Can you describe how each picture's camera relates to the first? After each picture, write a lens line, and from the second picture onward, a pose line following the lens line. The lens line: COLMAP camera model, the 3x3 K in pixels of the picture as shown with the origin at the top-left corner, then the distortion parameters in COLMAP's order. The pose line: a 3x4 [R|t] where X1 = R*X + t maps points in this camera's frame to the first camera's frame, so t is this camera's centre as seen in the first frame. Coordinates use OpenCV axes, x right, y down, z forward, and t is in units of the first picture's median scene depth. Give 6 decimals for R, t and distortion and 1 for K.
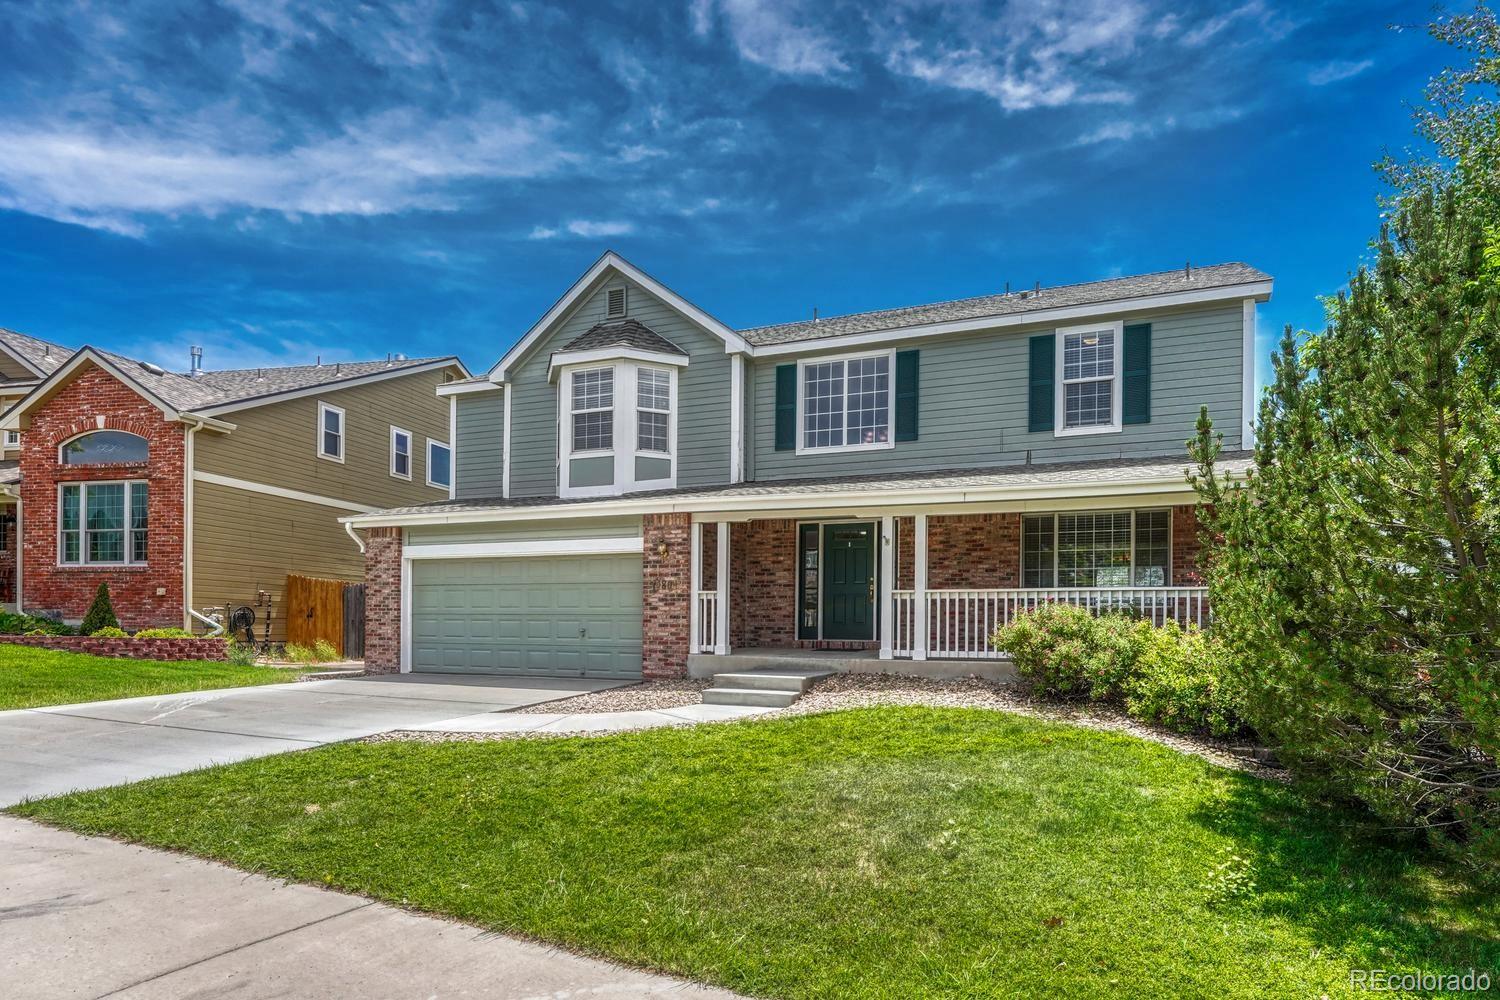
lens RADIAL K [[608.4, 0, 750.1], [0, 608.4, 614.8], [0, 0, 1]] dist [0.000469, 0.000062]
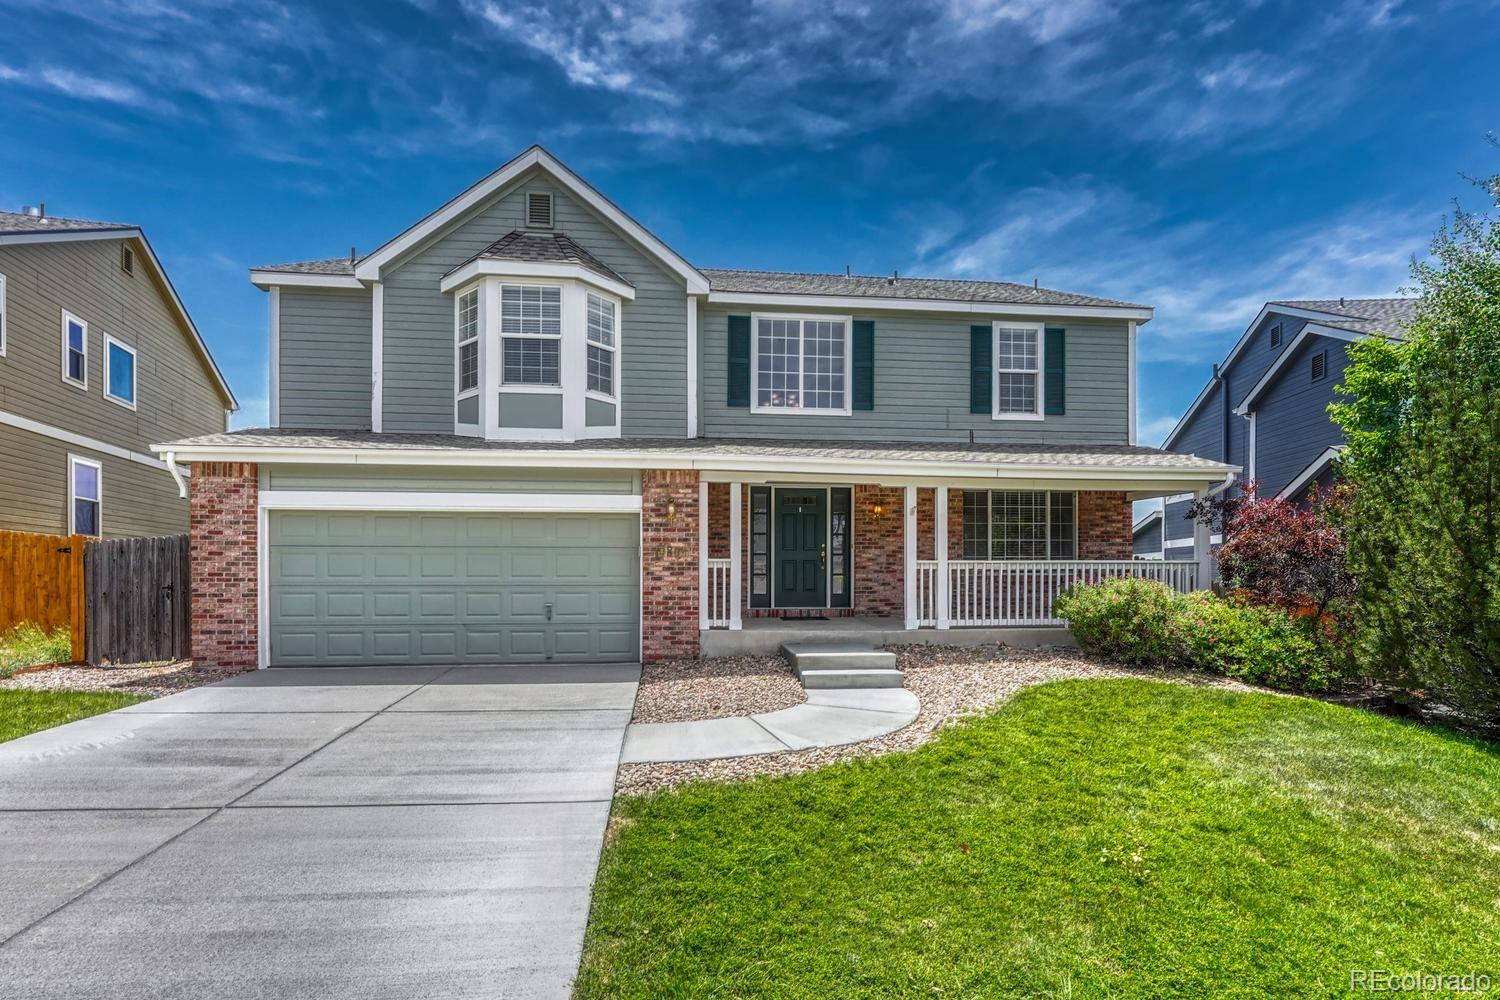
lens RADIAL K [[617.7, 0, 750.0], [0, 617.7, 577.5], [0, 0, 1]] dist [-0.000057, 0.000122]
pose [[0.929262, -0.004657, 0.369393, -0.304636], [0.002023, 0.999970, 0.007517, -0.015598], [-0.369417, -0.006238, 0.929243, 0.116760]]
